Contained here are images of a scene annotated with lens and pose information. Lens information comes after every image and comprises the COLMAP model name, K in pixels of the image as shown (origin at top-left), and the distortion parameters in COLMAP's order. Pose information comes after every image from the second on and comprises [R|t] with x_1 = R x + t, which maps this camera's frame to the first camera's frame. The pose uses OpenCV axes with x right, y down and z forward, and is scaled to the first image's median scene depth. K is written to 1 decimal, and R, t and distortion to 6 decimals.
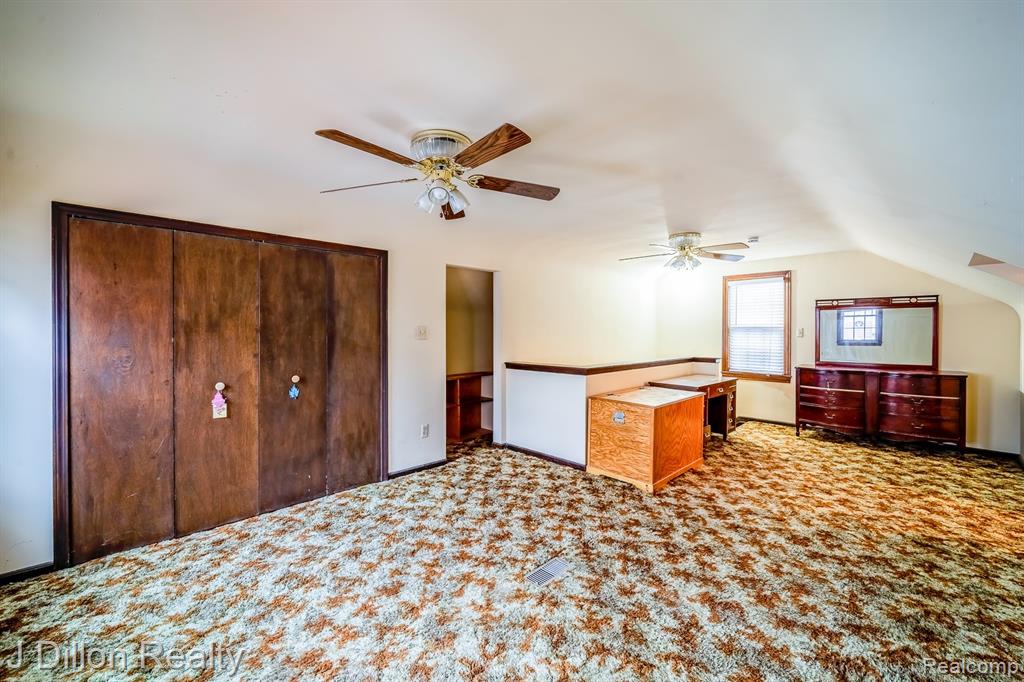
lens RADIAL K [[423.6, 0, 514.5], [0, 423.6, 333.6], [0, 0, 1]] dist [0.001431, -0.001827]
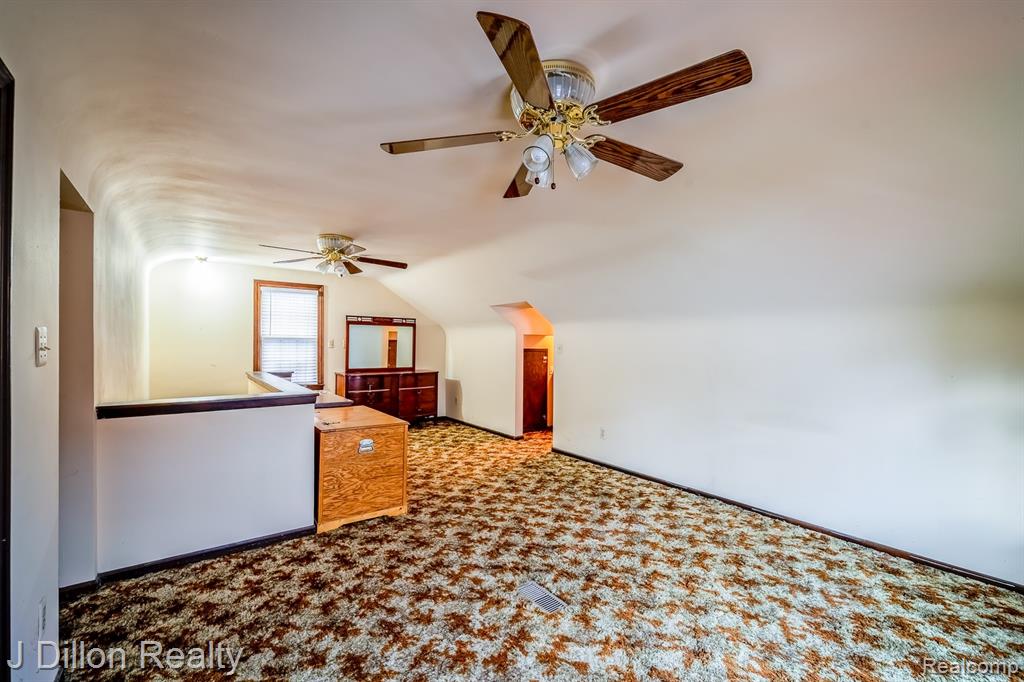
lens RADIAL K [[423.6, 0, 520.9], [0, 423.6, 351.1], [0, 0, 1]] dist [0.001431, -0.001827]
pose [[0.117198, -0.015816, 0.992983, -0.654713], [-0.005205, 0.999850, 0.016540, -0.007738], [-0.993095, -0.007107, 0.117098, 0.705364]]
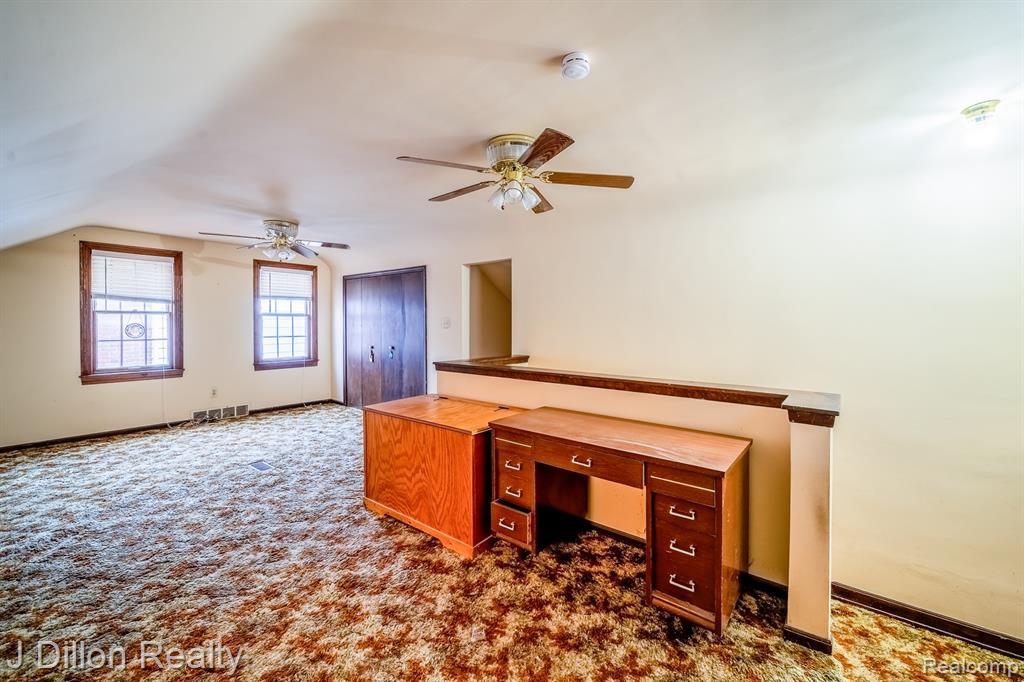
lens RADIAL K [[423.6, 0, 504.1], [0, 423.6, 322.1], [0, 0, 1]] dist [0.001431, -0.001827]
pose [[0.087384, -0.005117, -0.996162, 1.348384], [-0.007846, 0.999952, -0.005824, 0.005857], [0.996144, 0.008325, 0.087339, 1.342240]]
